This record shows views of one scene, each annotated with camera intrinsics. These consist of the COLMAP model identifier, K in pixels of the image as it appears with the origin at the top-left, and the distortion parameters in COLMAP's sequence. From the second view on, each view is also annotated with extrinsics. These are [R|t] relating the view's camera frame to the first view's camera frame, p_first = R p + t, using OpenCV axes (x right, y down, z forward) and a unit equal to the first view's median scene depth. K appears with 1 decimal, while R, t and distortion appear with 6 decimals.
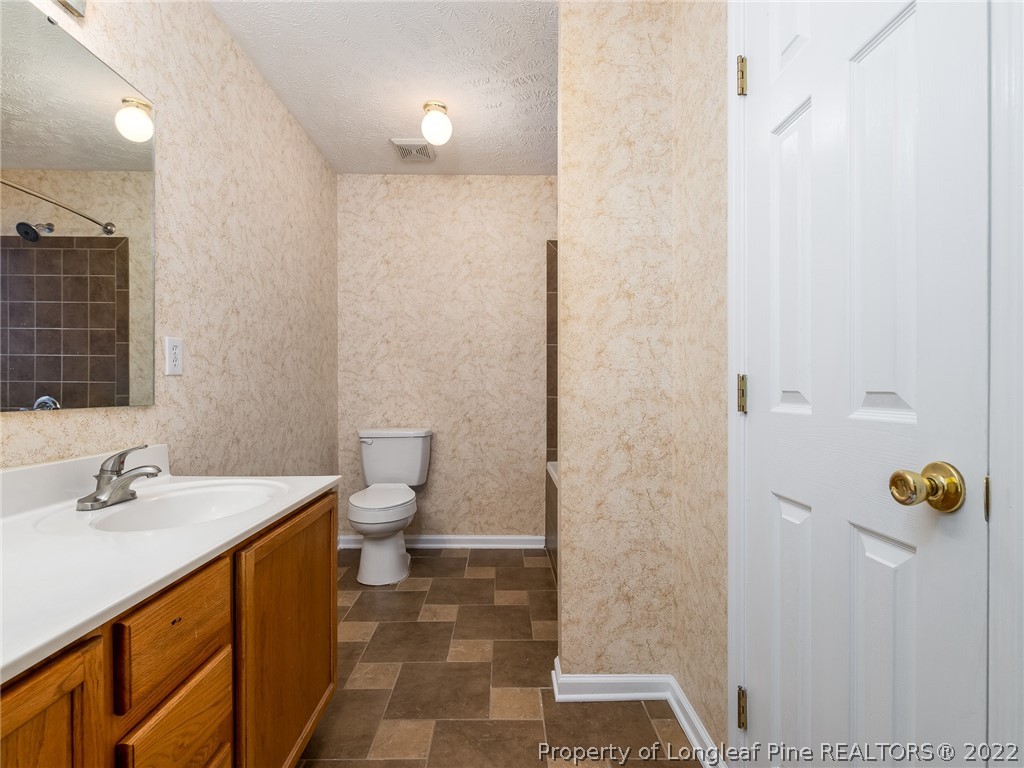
lens RADIAL K [[548.3, 0, 506.9], [0, 548.3, 388.4], [0, 0, 1]] dist [0.002075, -0.000154]
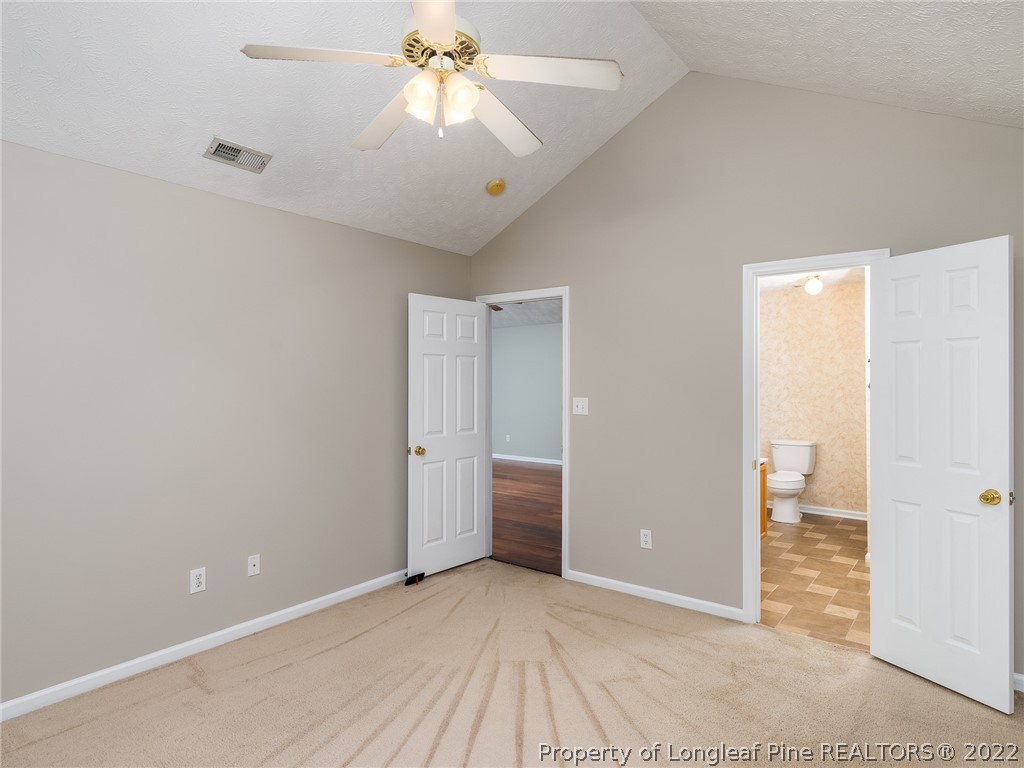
lens RADIAL K [[589.7, 0, 513.8], [0, 589.7, 378.7], [0, 0, 1]] dist [-0.000665, -0.000306]
pose [[0.791722, -0.008536, -0.610822, 0.226518], [-0.005027, 0.999777, -0.020487, -0.074479], [0.610861, 0.019291, 0.791503, -0.965239]]
